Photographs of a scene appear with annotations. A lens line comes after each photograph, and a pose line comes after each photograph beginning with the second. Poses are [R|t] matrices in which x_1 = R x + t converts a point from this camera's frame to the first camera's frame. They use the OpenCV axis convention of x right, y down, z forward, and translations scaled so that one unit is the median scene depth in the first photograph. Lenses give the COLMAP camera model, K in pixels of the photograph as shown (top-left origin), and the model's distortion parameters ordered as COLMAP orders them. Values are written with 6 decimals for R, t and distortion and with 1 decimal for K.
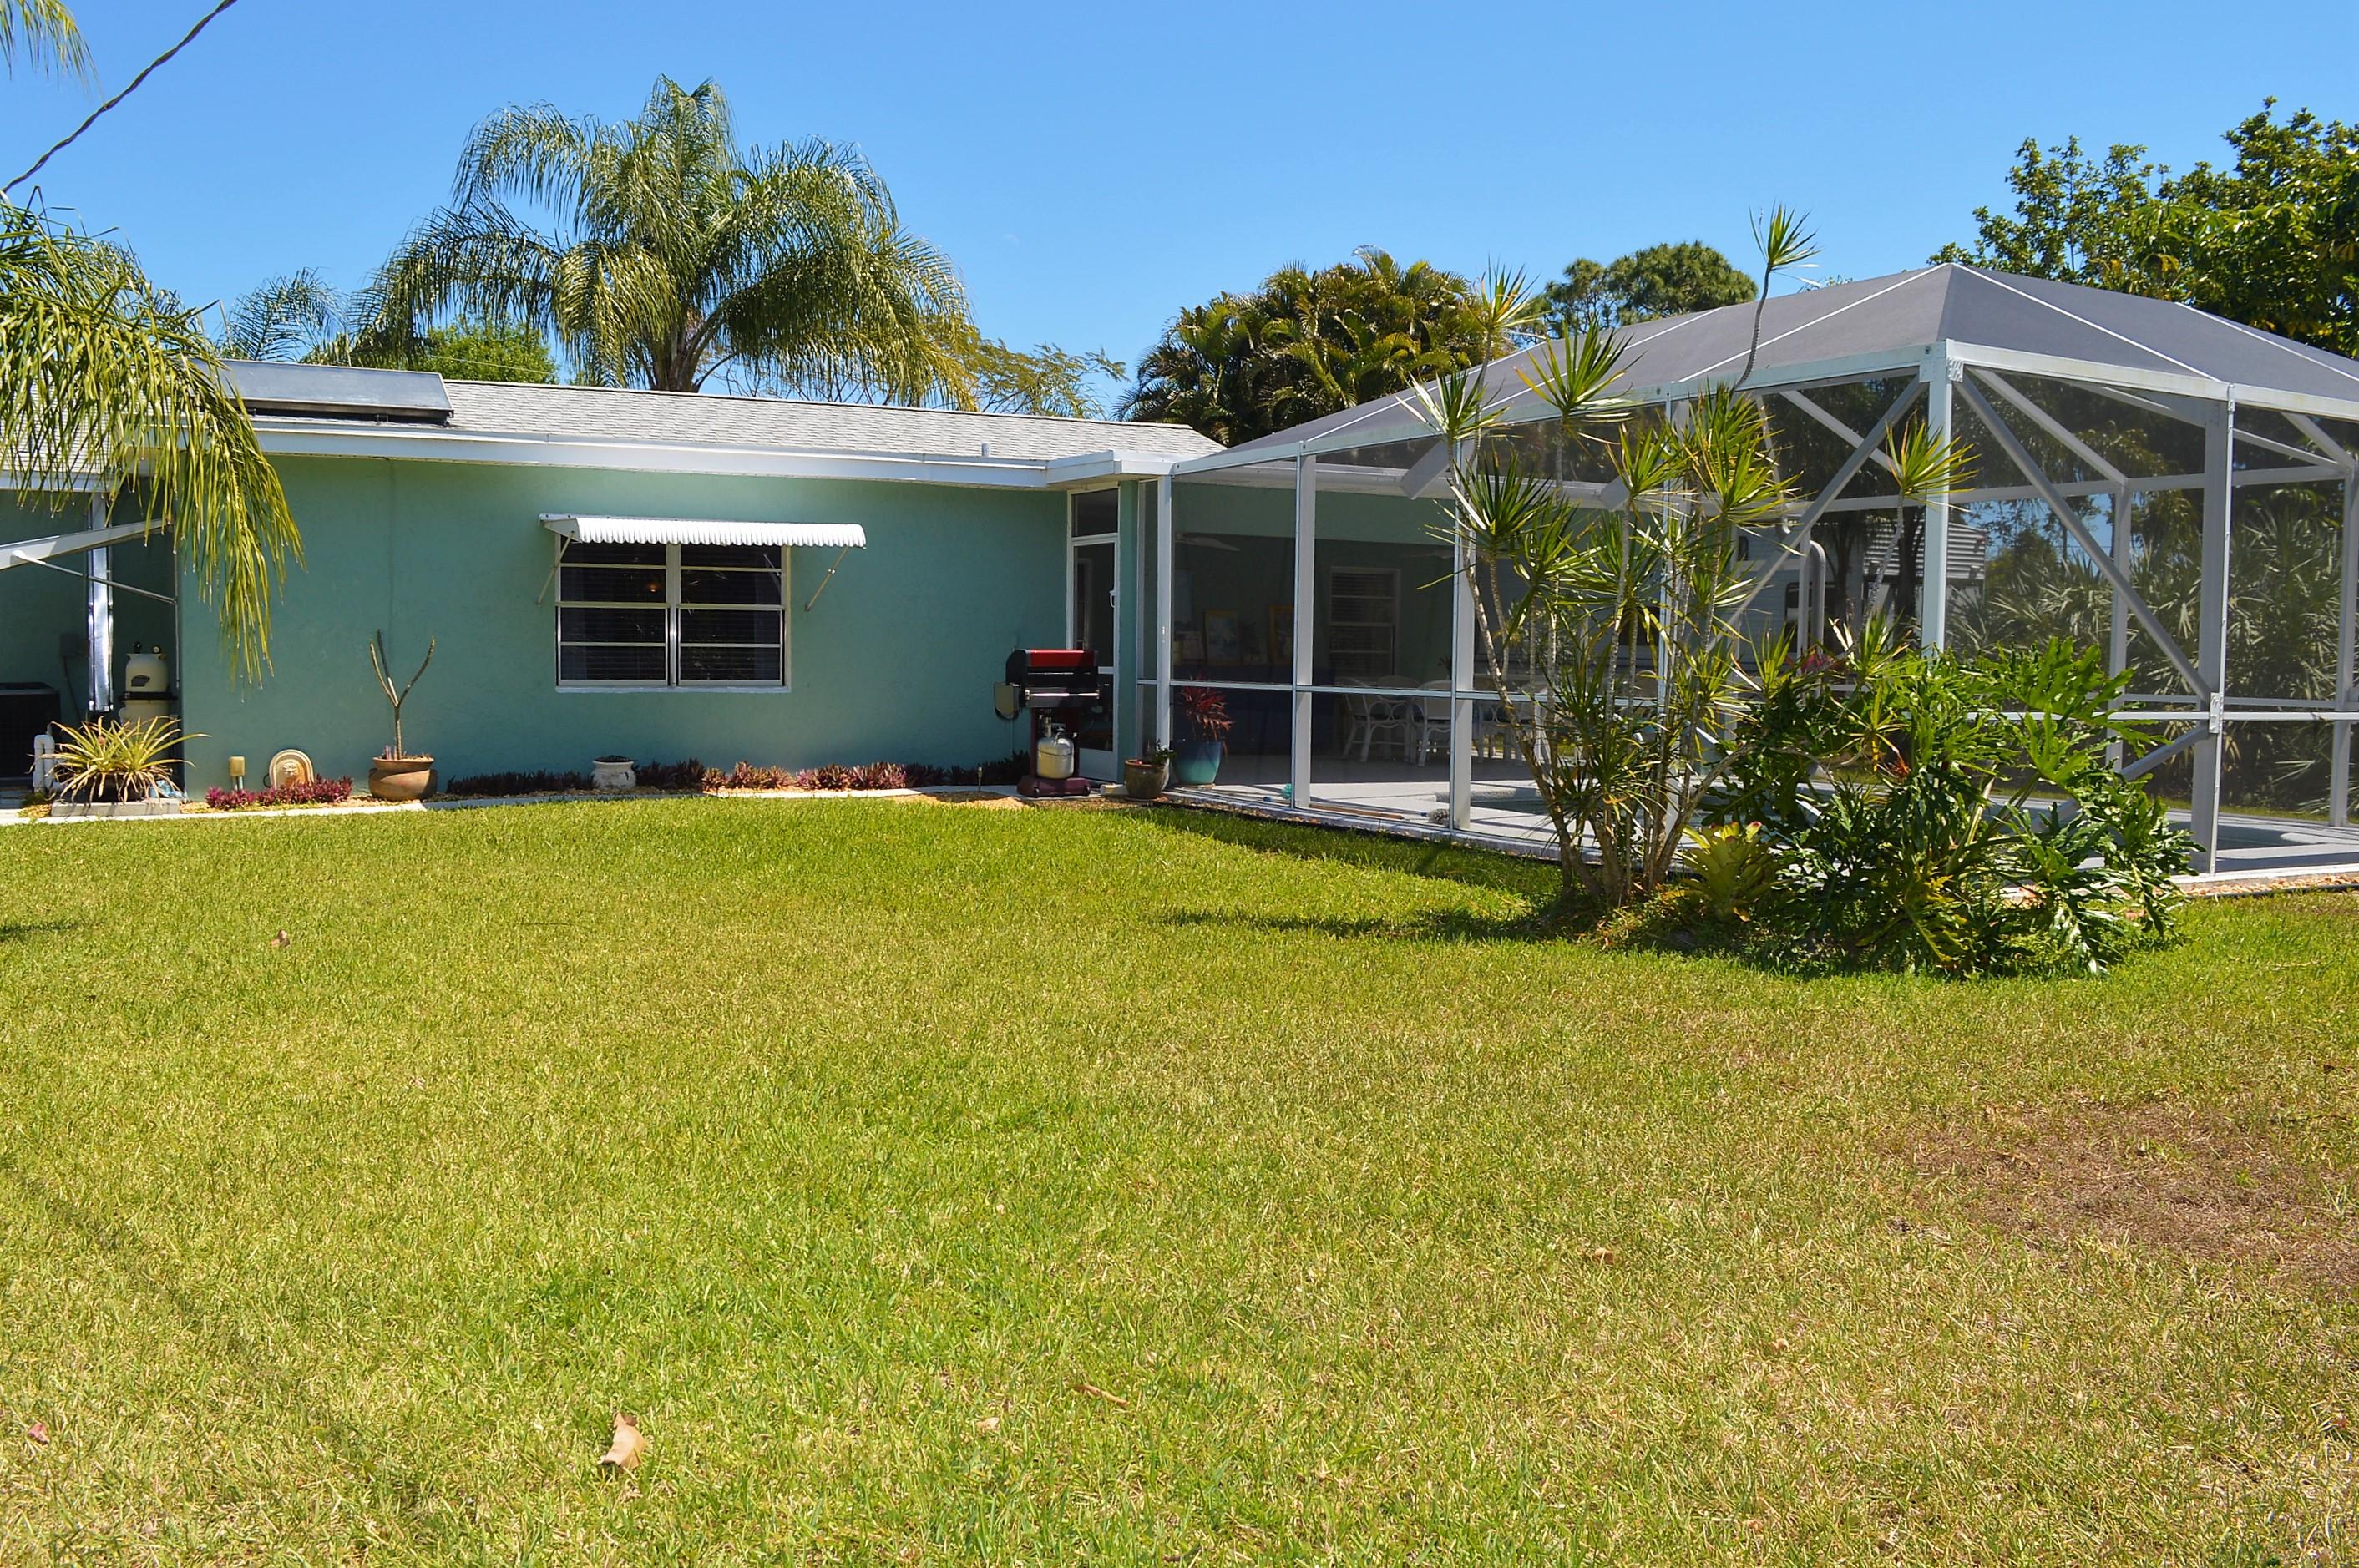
lens RADIAL K [[1909.9, 0, 1179.5], [0, 1909.9, 784.0], [0, 0, 1]] dist [-0.071915, 0.000141]
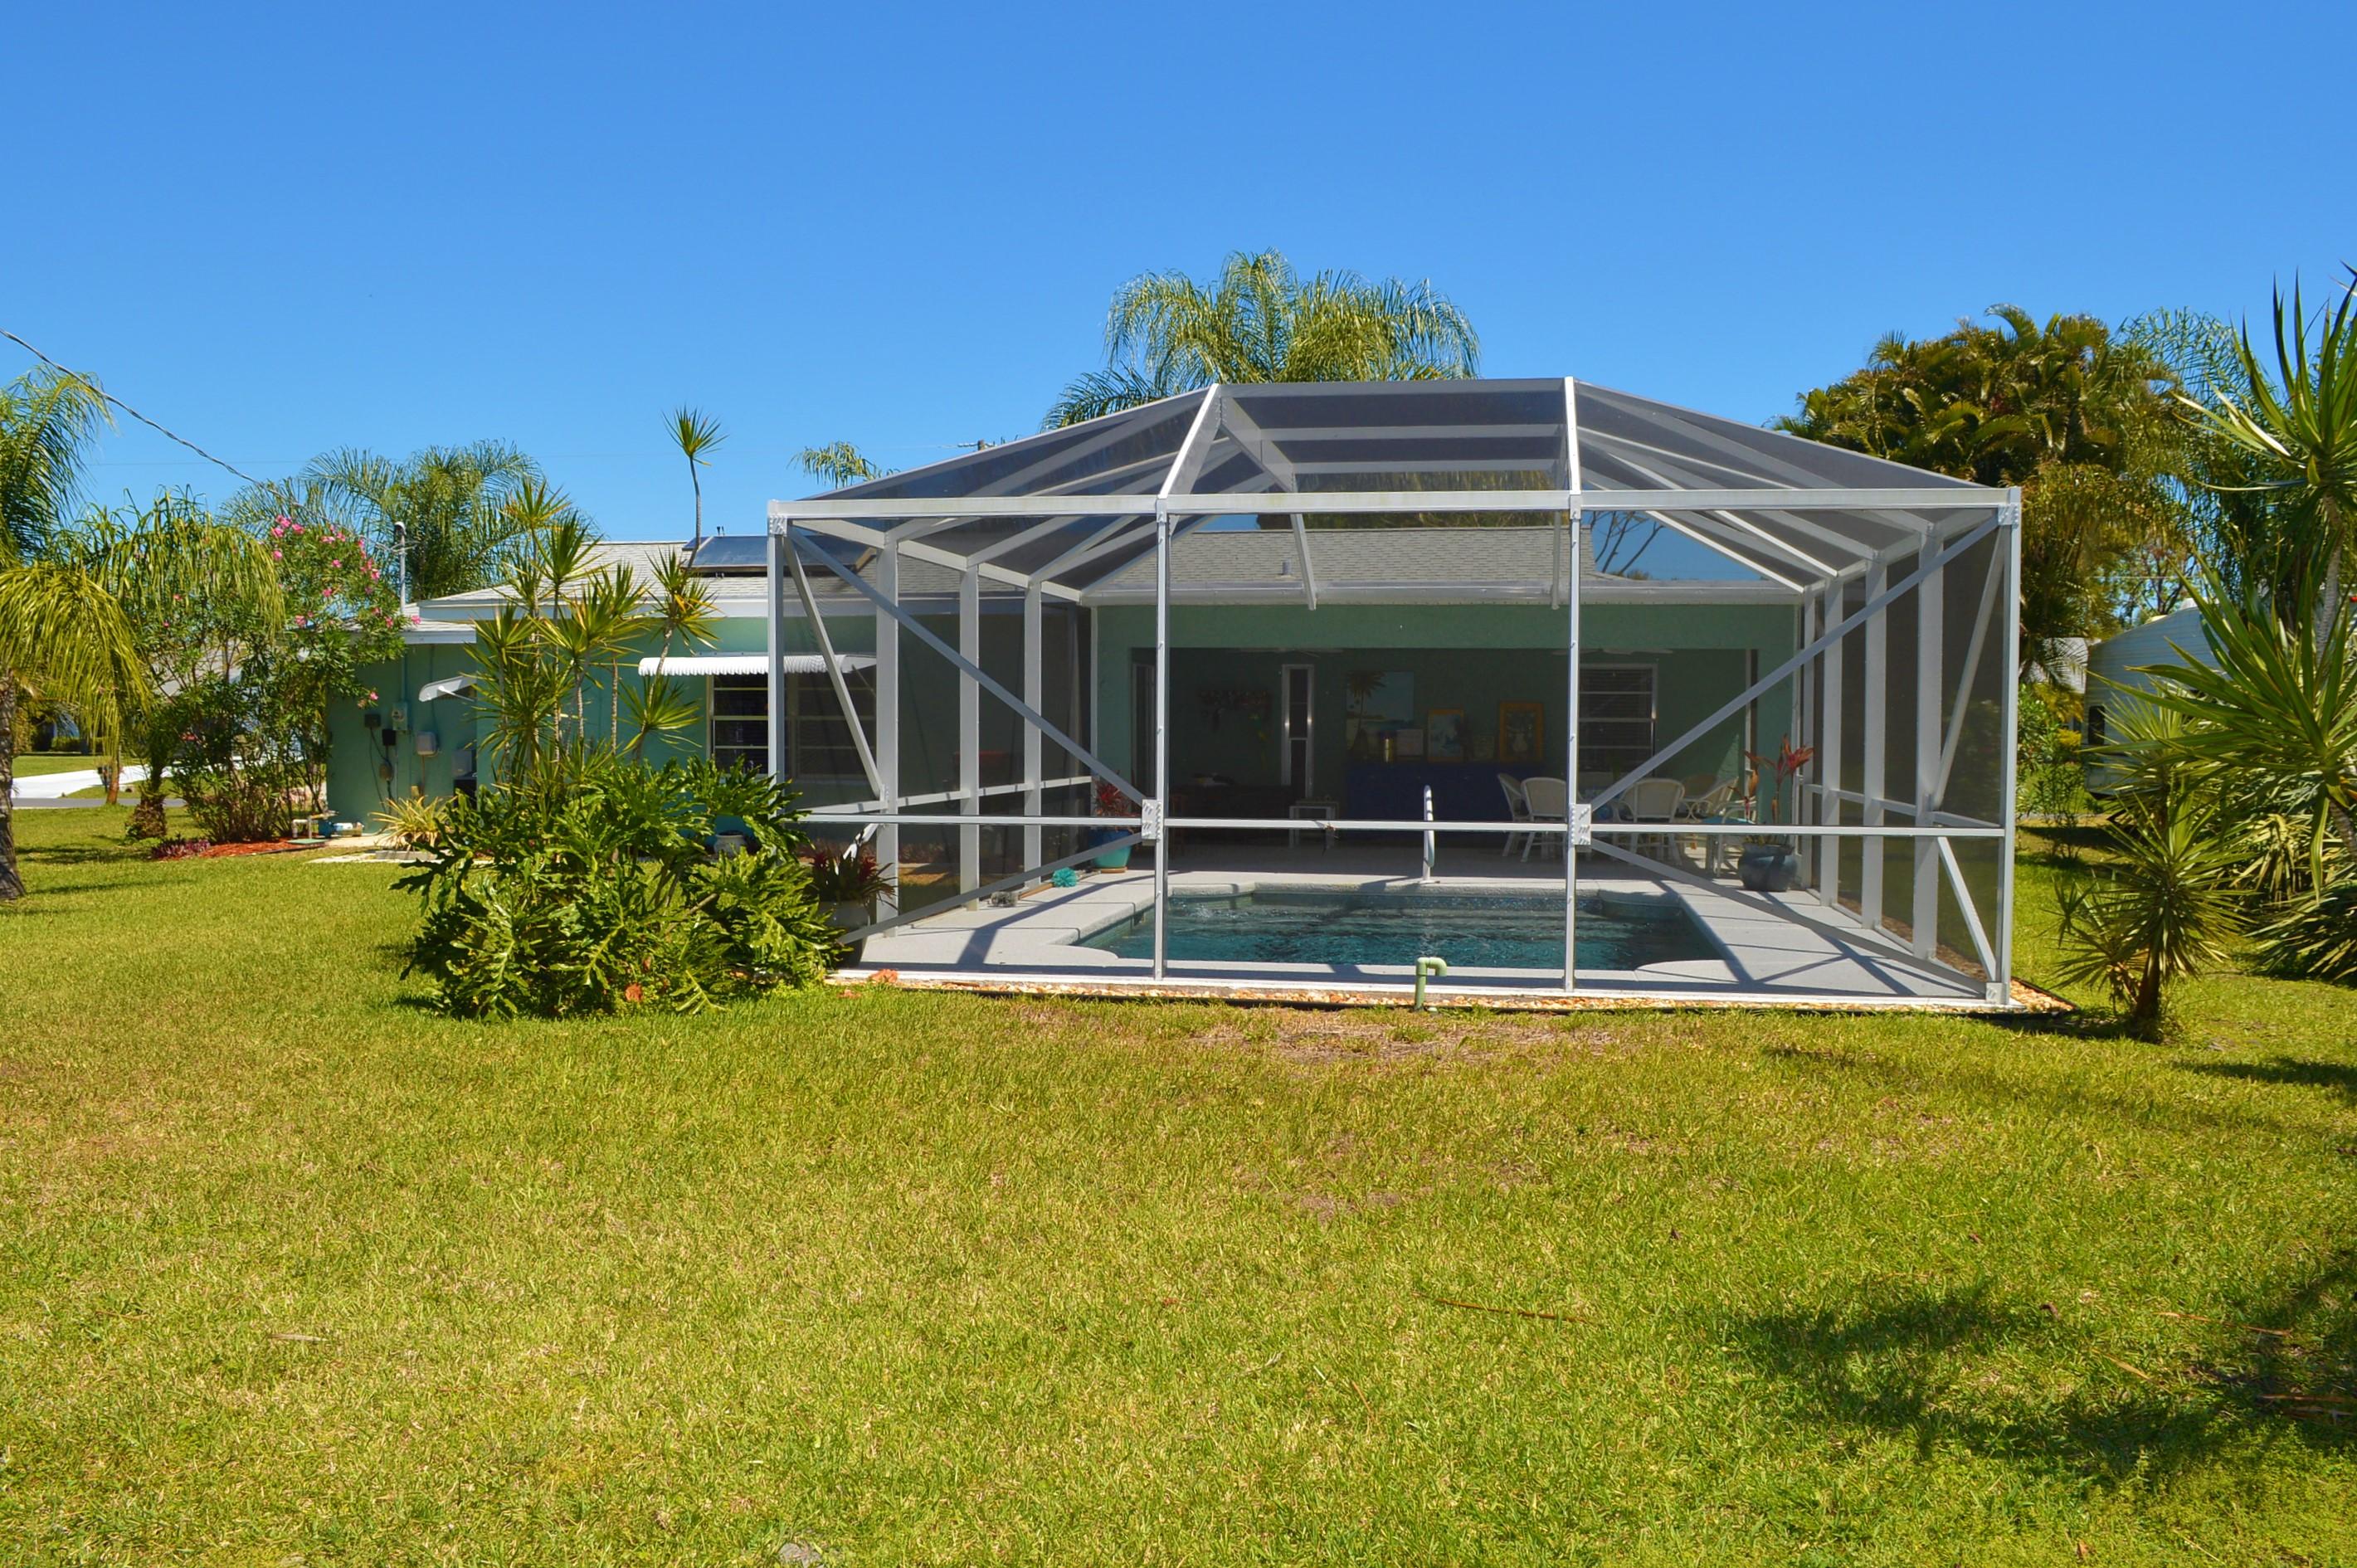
lens RADIAL K [[1880.7, 0, 1178.5], [0, 1880.7, 784.0], [0, 0, 1]] dist [-0.069730, -0.001895]
pose [[0.816130, 0.008103, -0.577812, 0.681376], [-0.033770, 0.998862, -0.033690, -0.012856], [0.576881, 0.047008, 0.815474, 0.093916]]
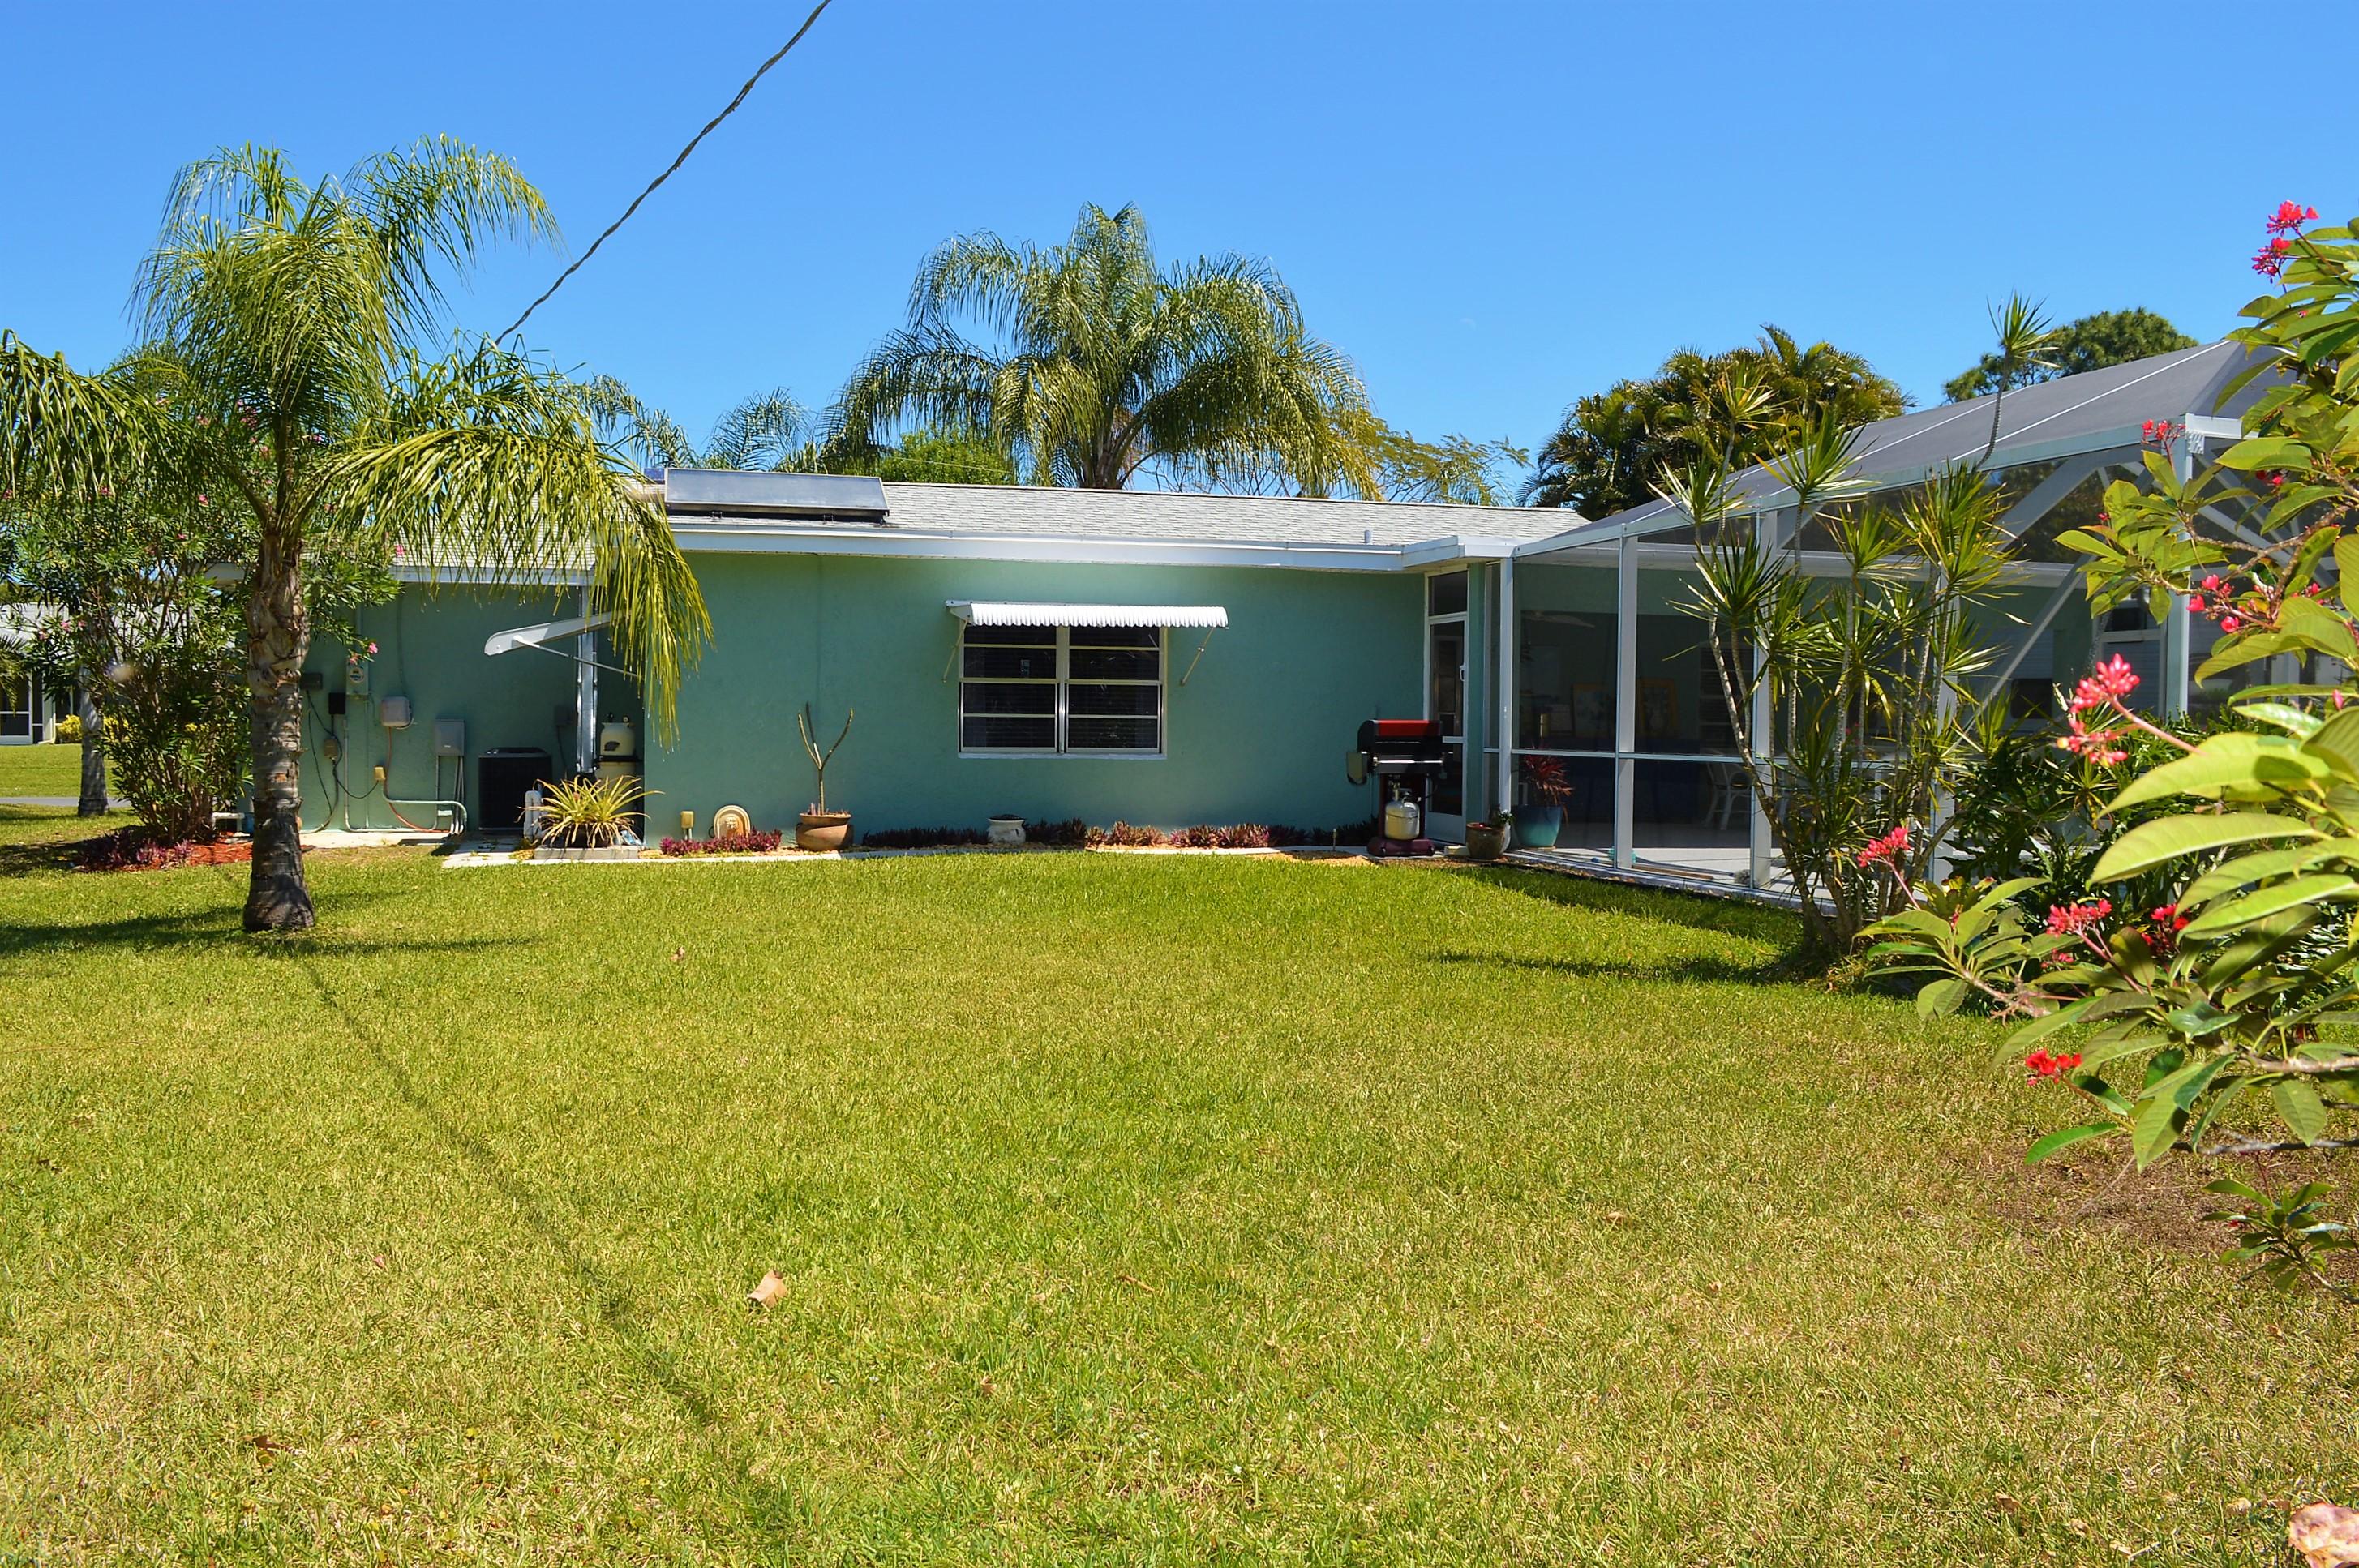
lens RADIAL K [[1866.8, 0, 1245.0], [0, 1866.8, 789.0], [0, 0, 1]] dist [-0.065412, -0.003152]
pose [[0.978584, 0.005256, -0.205780, 0.064597], [-0.012958, 0.999264, -0.036099, 0.007755], [0.205439, 0.037992, 0.977932, -0.049669]]
